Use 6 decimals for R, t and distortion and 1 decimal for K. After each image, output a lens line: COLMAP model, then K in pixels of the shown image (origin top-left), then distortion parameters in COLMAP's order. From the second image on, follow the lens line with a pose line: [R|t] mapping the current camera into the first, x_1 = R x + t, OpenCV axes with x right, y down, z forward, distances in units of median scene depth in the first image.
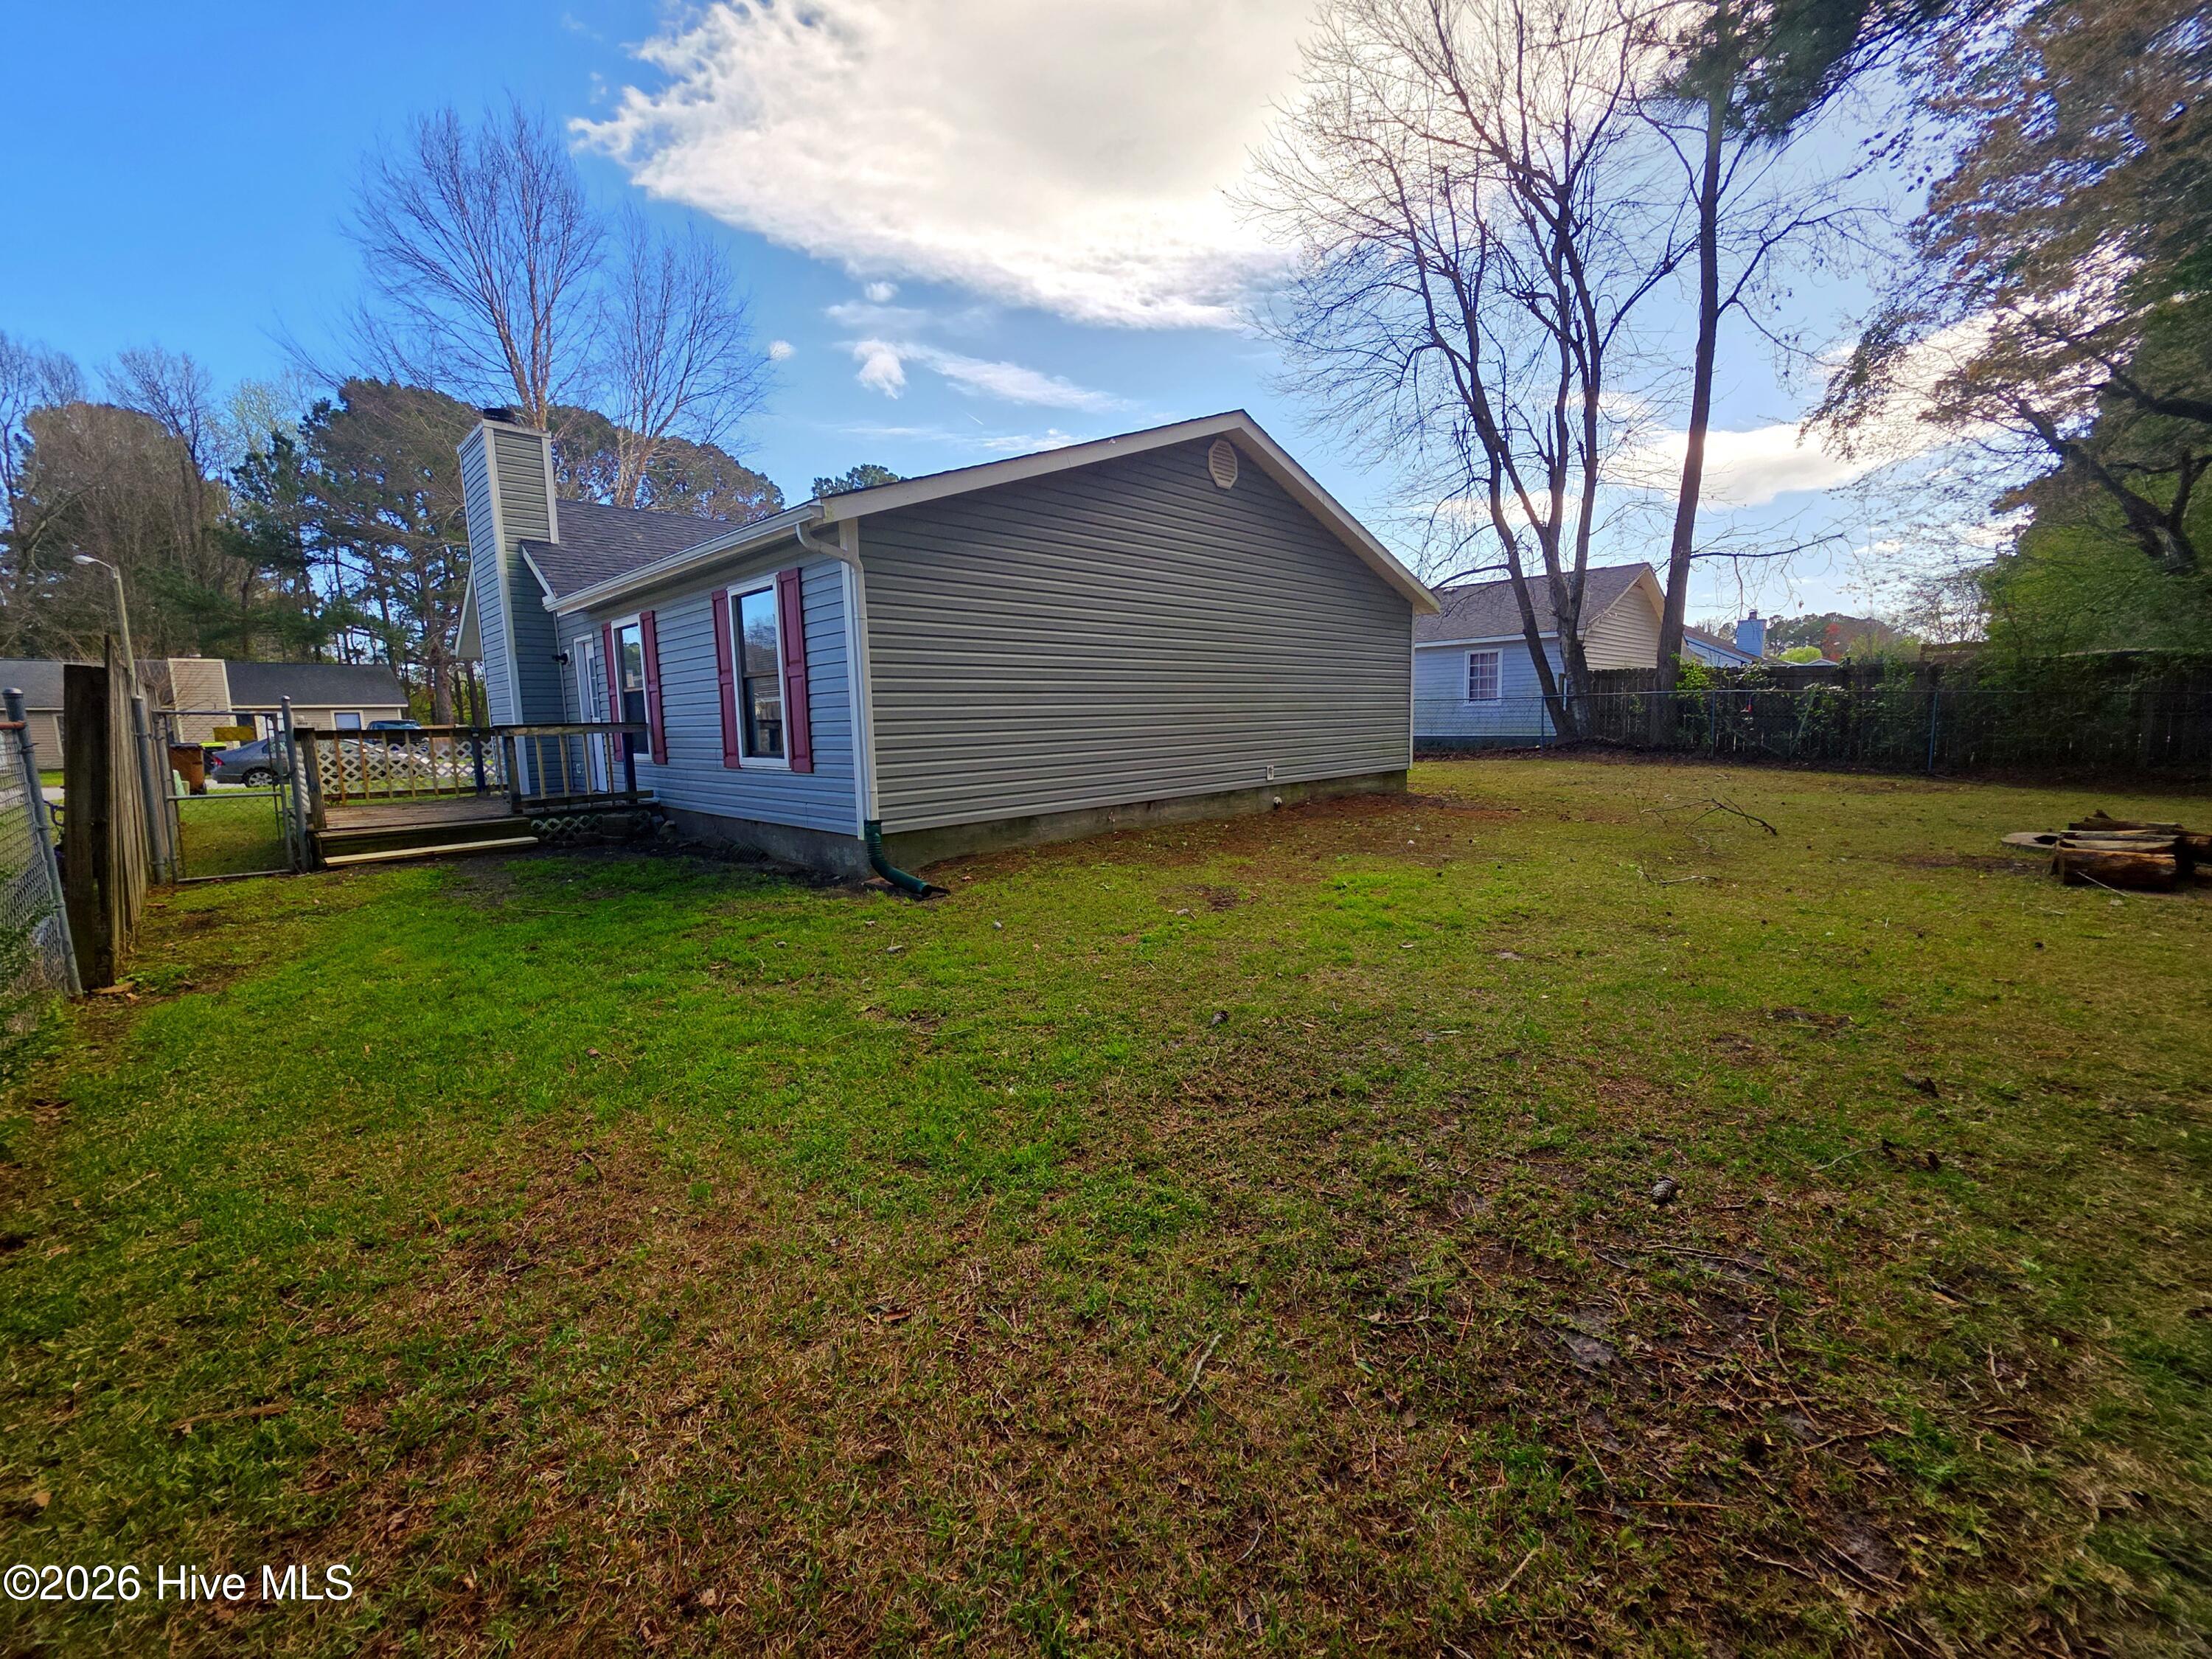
lens RADIAL K [[880.1, 0, 1105.0], [0, 880.1, 825.7], [0, 0, 1]] dist [0.001030, -0.000498]
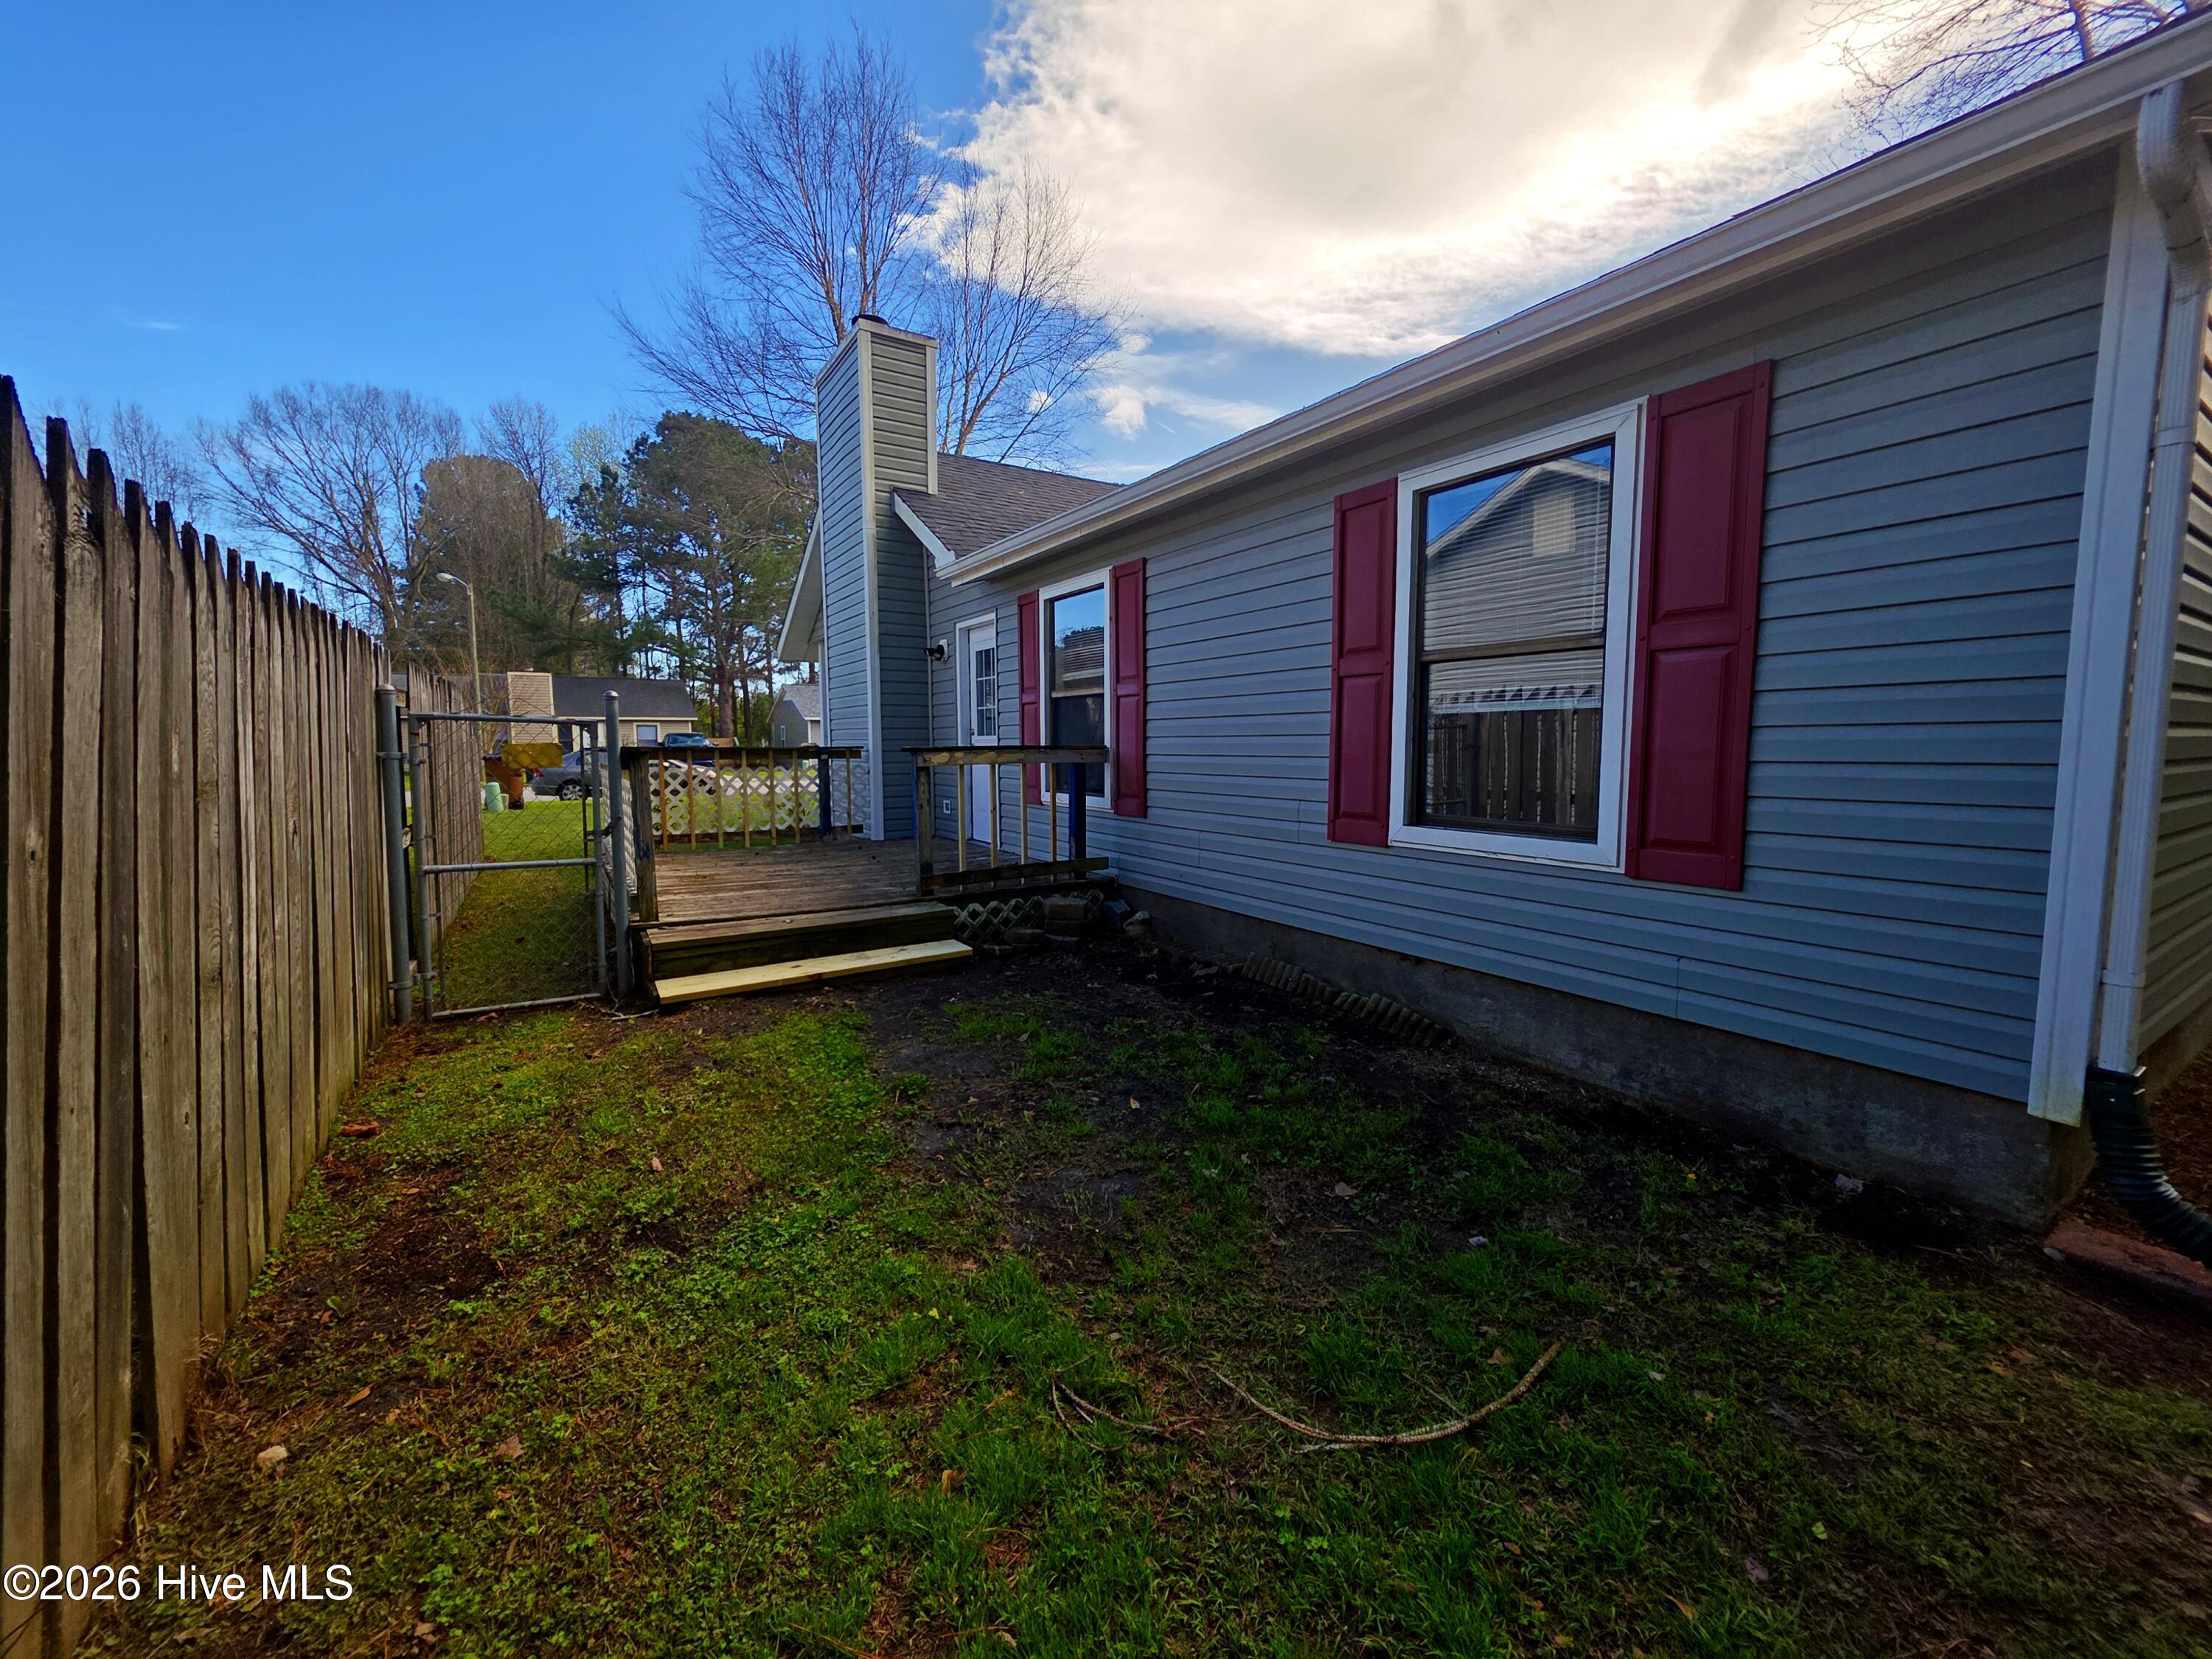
lens RADIAL K [[880.1, 0, 1106.0], [0, 880.1, 835.2], [0, 0, 1]] dist [0.001030, -0.000498]
pose [[0.974951, 0.046382, -0.217531, -0.181682], [-0.050262, 0.998660, -0.012333, -0.022815], [0.216667, 0.022957, 0.975976, 0.190983]]
